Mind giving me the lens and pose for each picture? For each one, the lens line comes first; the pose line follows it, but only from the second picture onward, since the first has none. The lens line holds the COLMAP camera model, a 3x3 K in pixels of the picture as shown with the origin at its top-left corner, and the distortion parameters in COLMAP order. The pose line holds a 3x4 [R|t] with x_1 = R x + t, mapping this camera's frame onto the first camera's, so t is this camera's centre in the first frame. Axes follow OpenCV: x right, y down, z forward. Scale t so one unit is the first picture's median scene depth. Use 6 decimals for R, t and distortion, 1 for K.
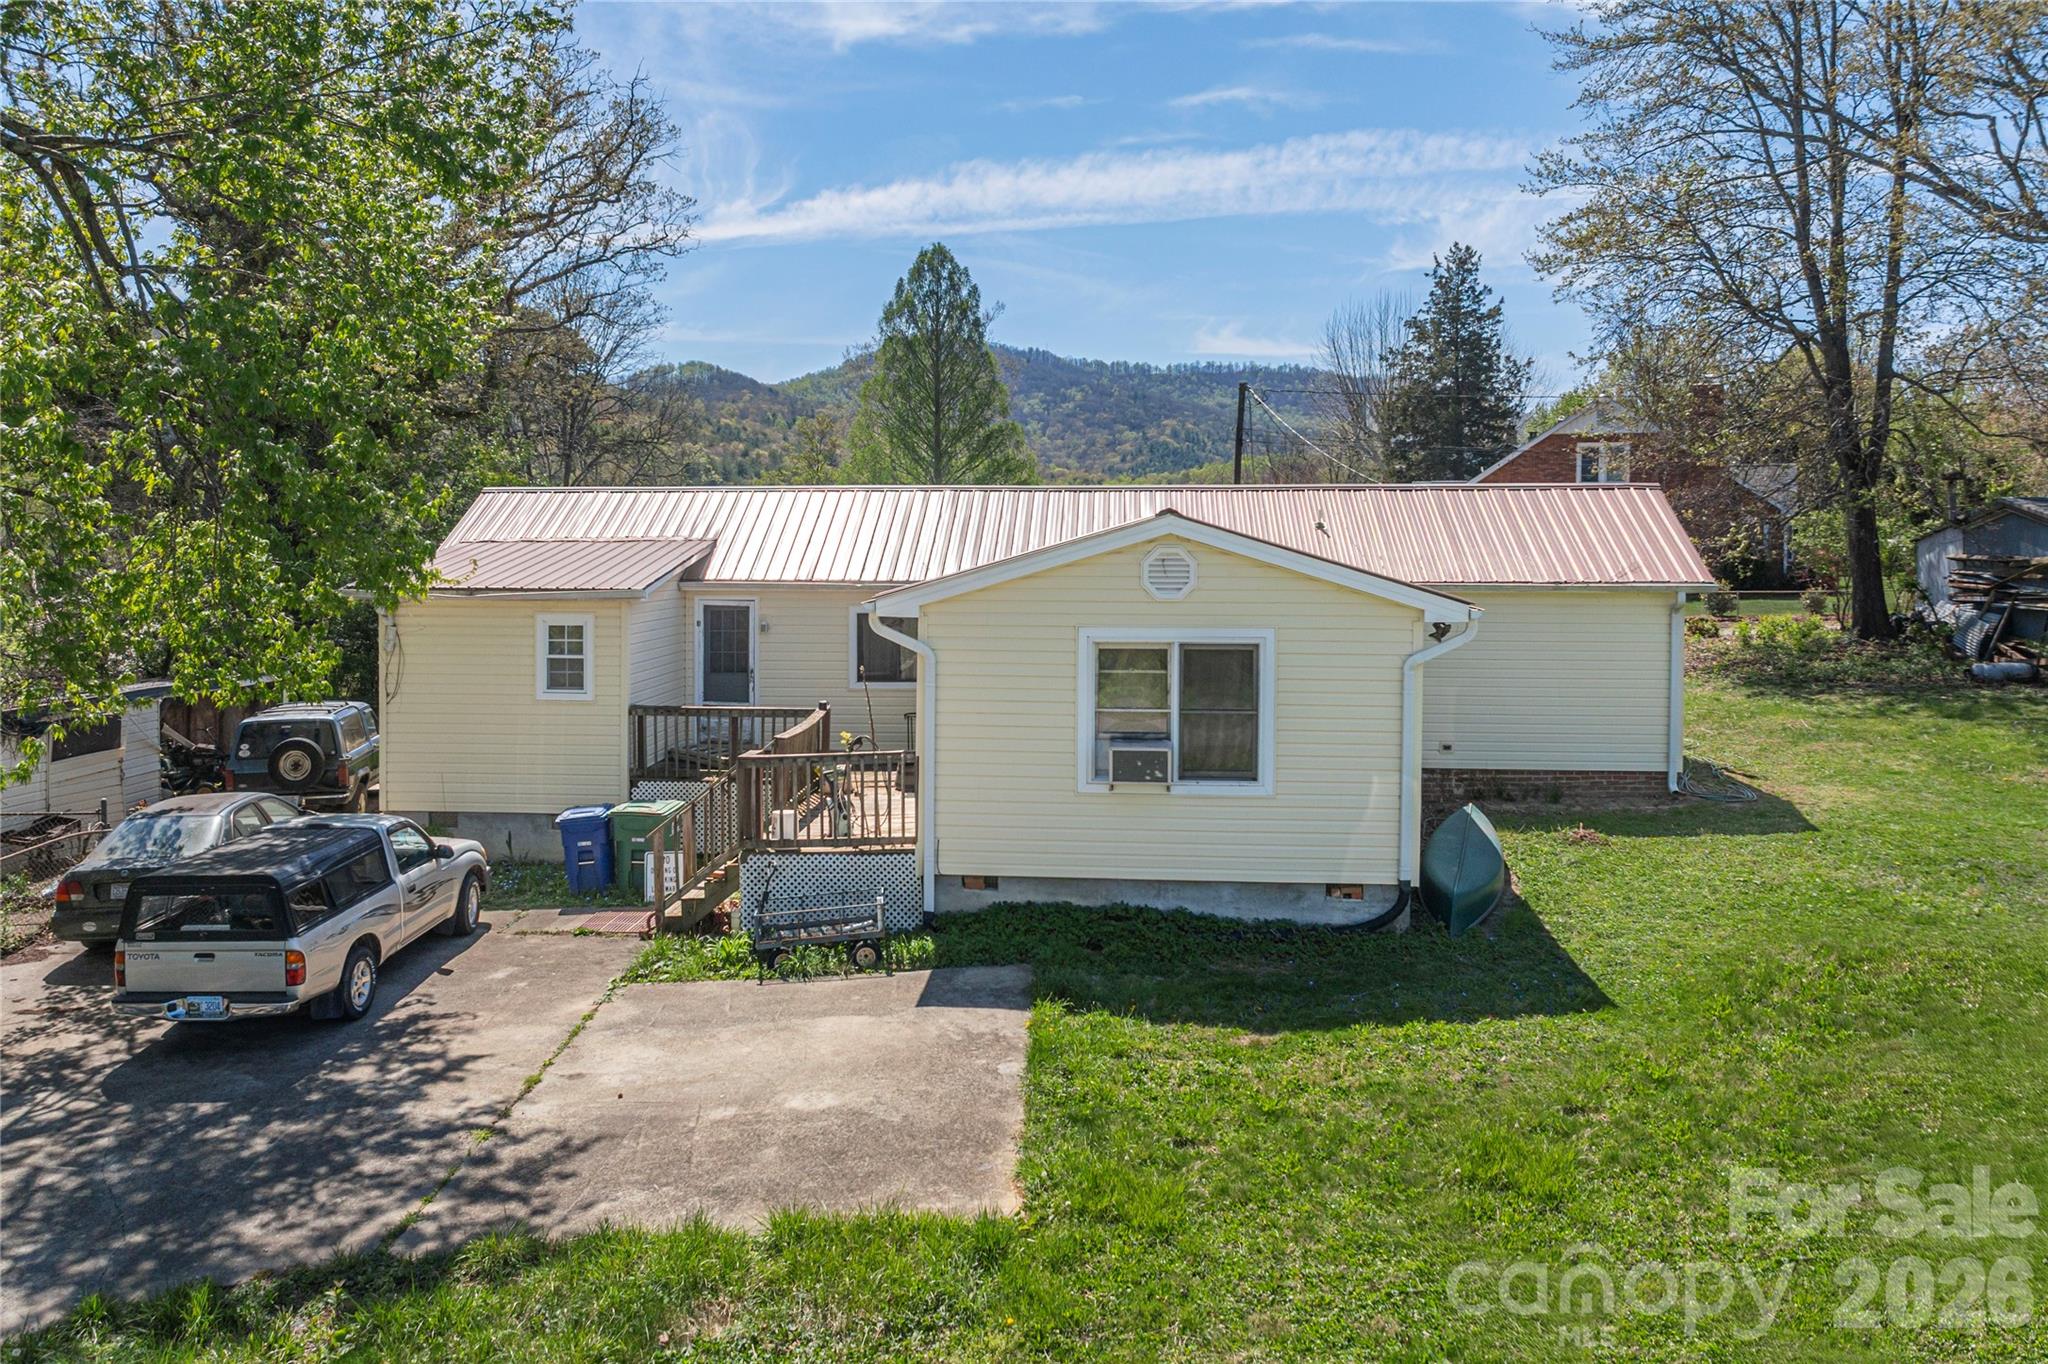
lens RADIAL K [[1545.6, 0, 1018.1], [0, 1545.6, 559.0], [0, 0, 1]] dist [-0.008730, 0.006159]
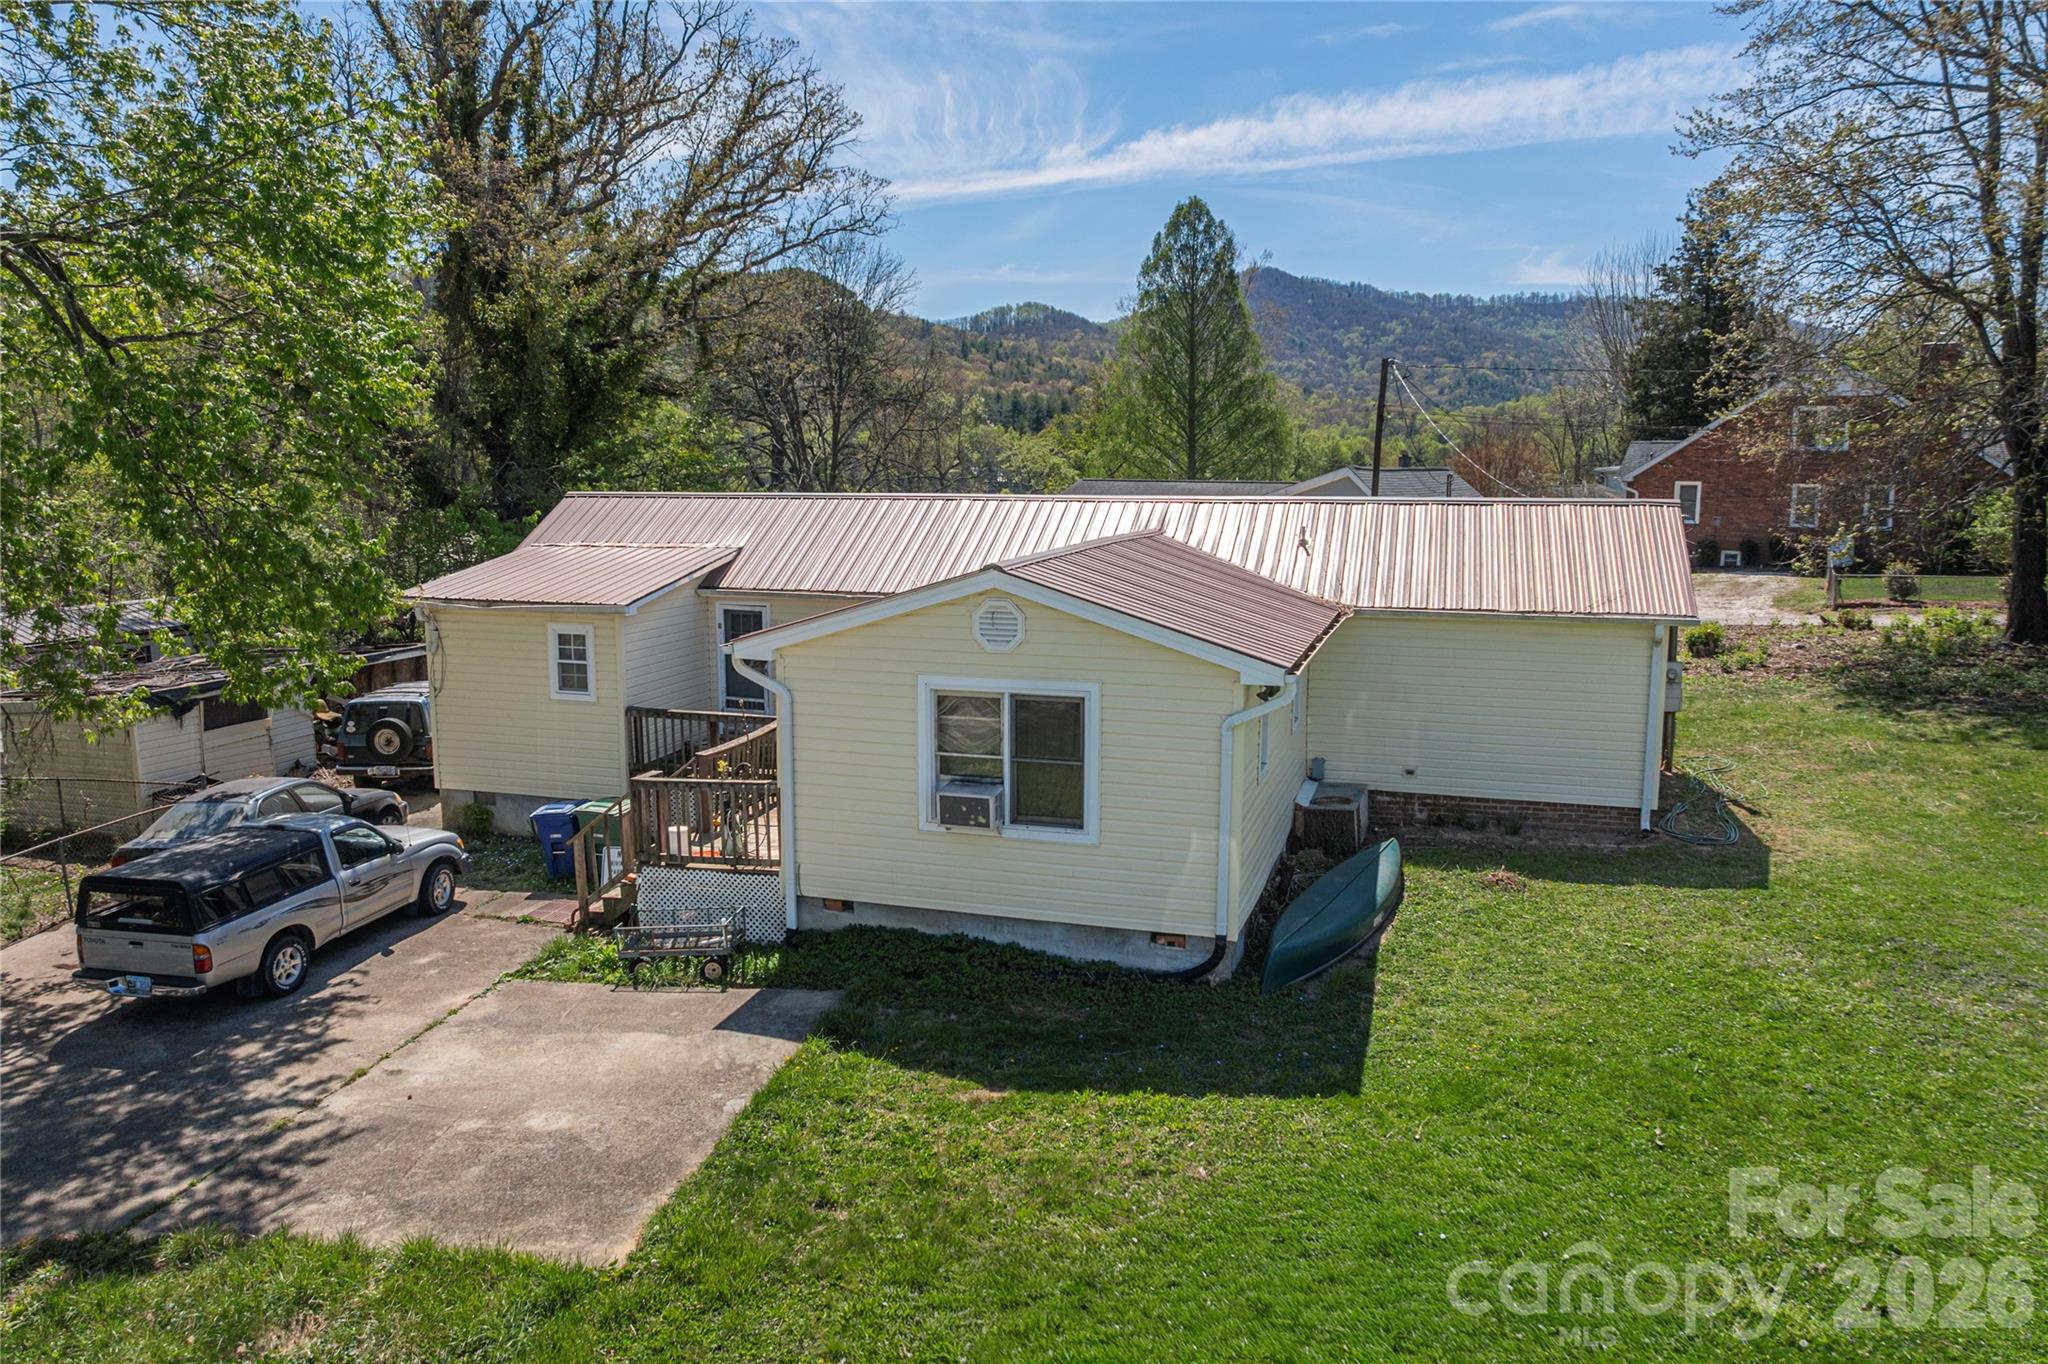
lens RADIAL K [[1438.9, 0, 1032.7], [0, 1438.9, 678.5], [0, 0, 1]] dist [-0.012215, -0.023542]
pose [[0.977258, 0.032847, -0.209494, 0.275466], [-0.004737, 0.991065, 0.133295, -0.071356], [0.212000, -0.129272, 0.968682, 0.070875]]
